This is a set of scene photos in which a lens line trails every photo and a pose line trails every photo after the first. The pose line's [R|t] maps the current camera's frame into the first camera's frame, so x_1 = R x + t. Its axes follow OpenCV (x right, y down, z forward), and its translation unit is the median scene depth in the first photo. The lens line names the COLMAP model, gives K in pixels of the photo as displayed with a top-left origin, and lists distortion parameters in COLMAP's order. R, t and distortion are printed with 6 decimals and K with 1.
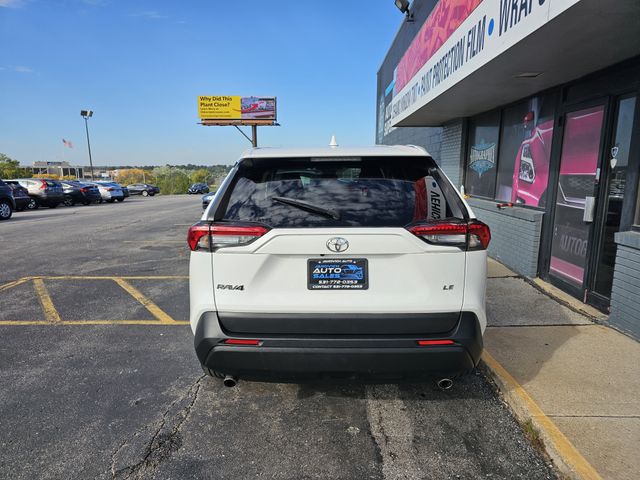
lens RADIAL K [[429.0, 0, 309.7], [0, 429.0, 241.2], [0, 0, 1]] dist [0.057686, -0.052791]
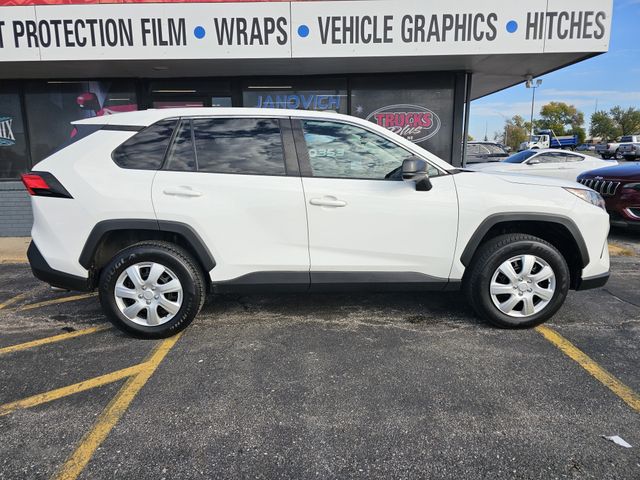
lens RADIAL K [[429.0, 0, 312.0], [0, 429.0, 236.3], [0, 0, 1]] dist [0.057686, -0.052791]
pose [[-0.043311, -0.183665, 0.982034, -0.770957], [0.180958, 0.965256, 0.188508, -0.062040], [-0.982537, 0.185871, -0.008571, 0.605548]]
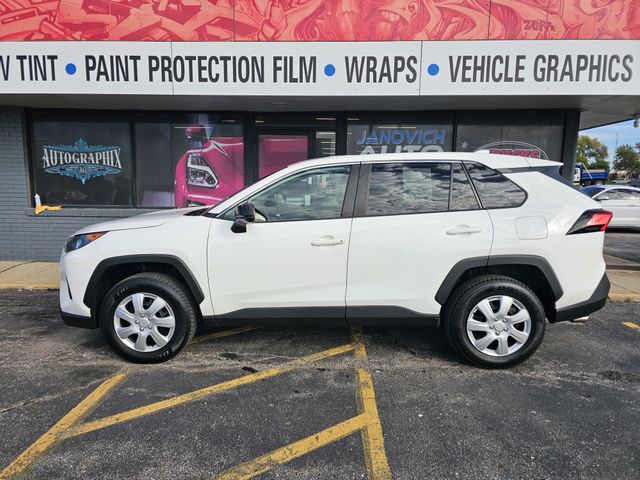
lens RADIAL K [[429.0, 0, 311.9], [0, 429.0, 238.0], [0, 0, 1]] dist [0.057686, -0.052791]
pose [[-0.003834, -0.130458, 0.991446, -0.743928], [0.157088, 0.979066, 0.129437, -0.127258], [-0.987577, 0.156241, 0.016739, 0.852095]]
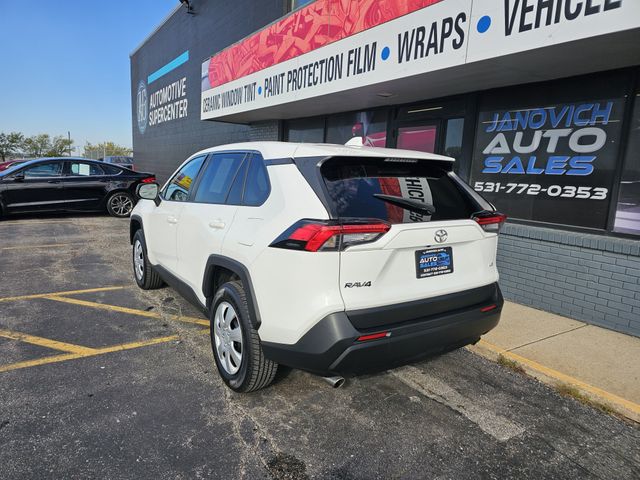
lens RADIAL K [[429.0, 0, 311.5], [0, 429.0, 233.9], [0, 0, 1]] dist [0.057686, -0.052791]
pose [[0.819882, -0.053372, 0.570039, -0.359381], [0.054001, 0.998416, 0.015811, -0.014309], [-0.569980, 0.017820, 0.821465, 0.101492]]
